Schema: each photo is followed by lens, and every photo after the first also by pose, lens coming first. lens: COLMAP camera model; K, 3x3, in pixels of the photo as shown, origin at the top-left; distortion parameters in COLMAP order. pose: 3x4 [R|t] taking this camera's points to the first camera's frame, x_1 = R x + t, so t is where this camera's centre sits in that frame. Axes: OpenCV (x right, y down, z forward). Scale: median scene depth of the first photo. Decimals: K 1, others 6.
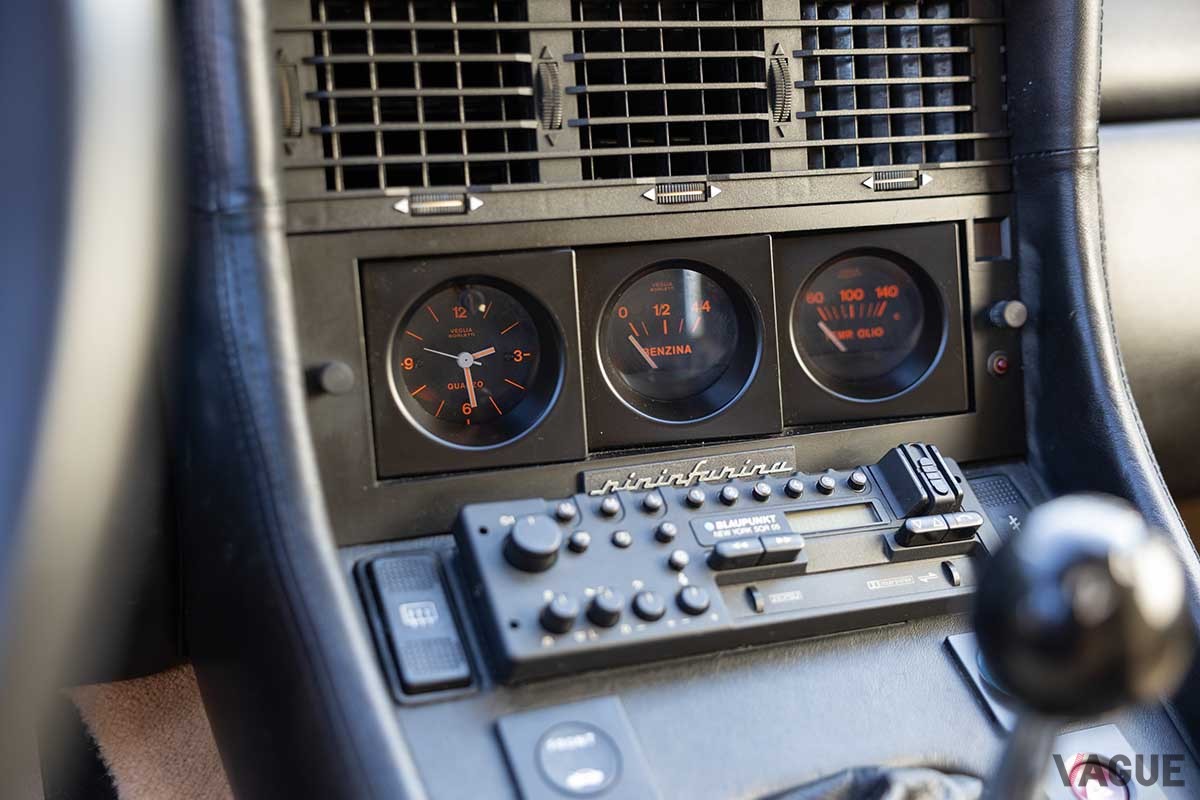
lens RADIAL K [[1514.2, 0, 600.0], [0, 1514.2, 400.0], [0, 0, 1]] dist [-0.008908, -0.001772]
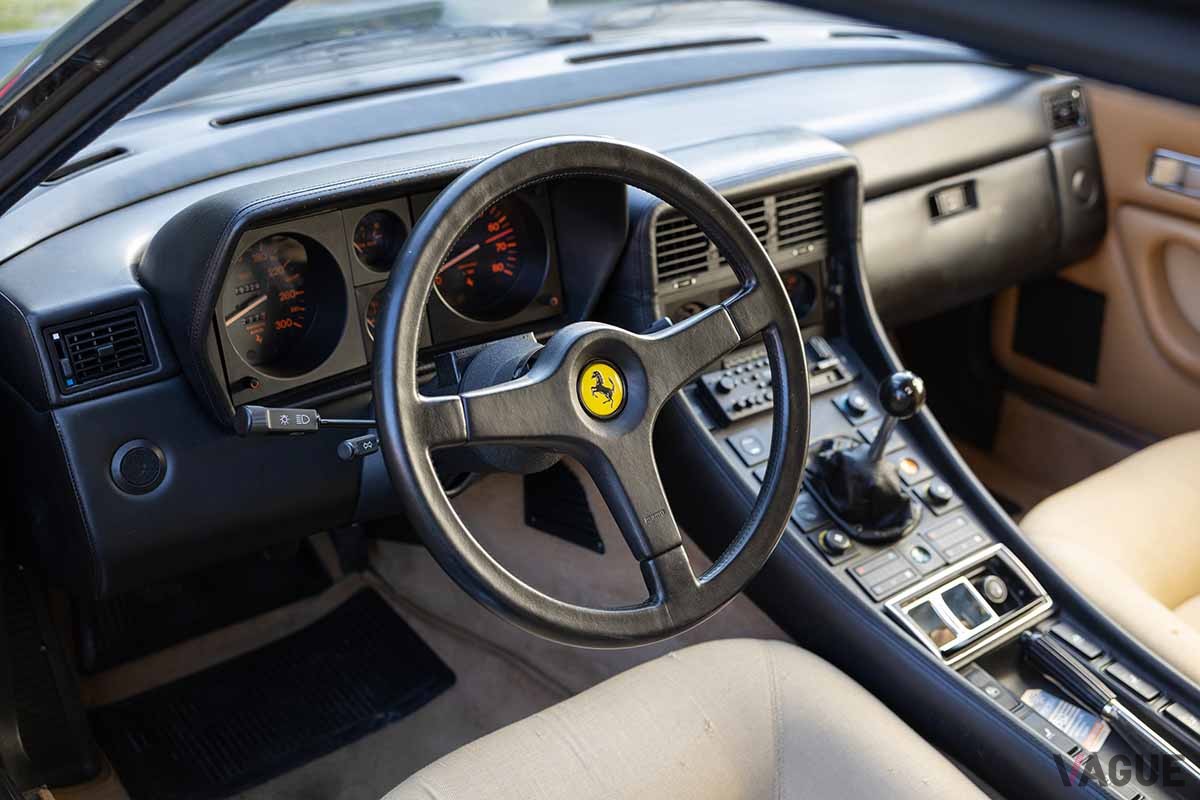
lens RADIAL K [[1468.6, 0, 600.0], [0, 1468.6, 400.0], [0, 0, 1]] dist [0.022524, 0.036626]
pose [[0.959271, -0.112807, 0.258987, -1.089724], [0.072792, 0.984555, 0.159228, -0.386635], [-0.272949, -0.133890, 0.952666, -1.900732]]
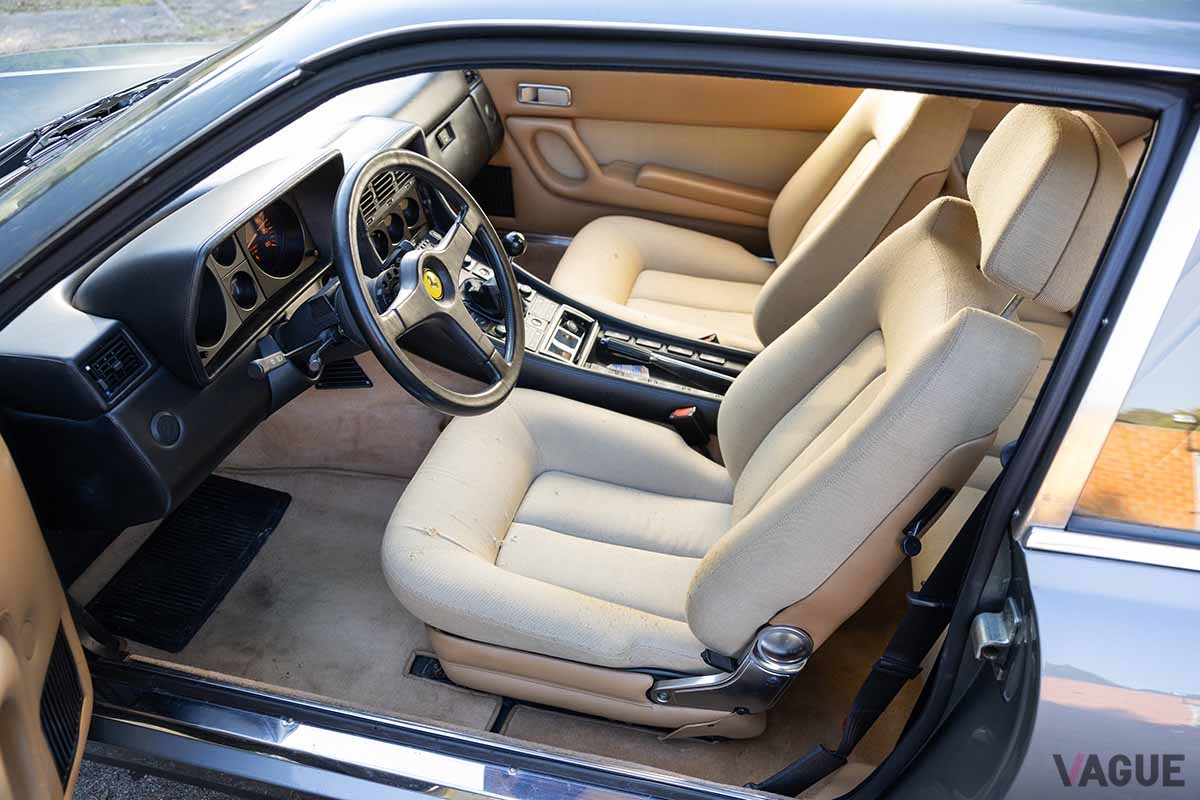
lens RADIAL K [[947.2, 0, 600.0], [0, 947.2, 400.0], [0, 0, 1]] dist [-0.004408, -0.001737]
pose [[0.565852, -0.477425, 0.672218, -2.233686], [0.253691, 0.876559, 0.409004, -0.746933], [-0.784508, -0.060900, 0.617121, -1.787316]]
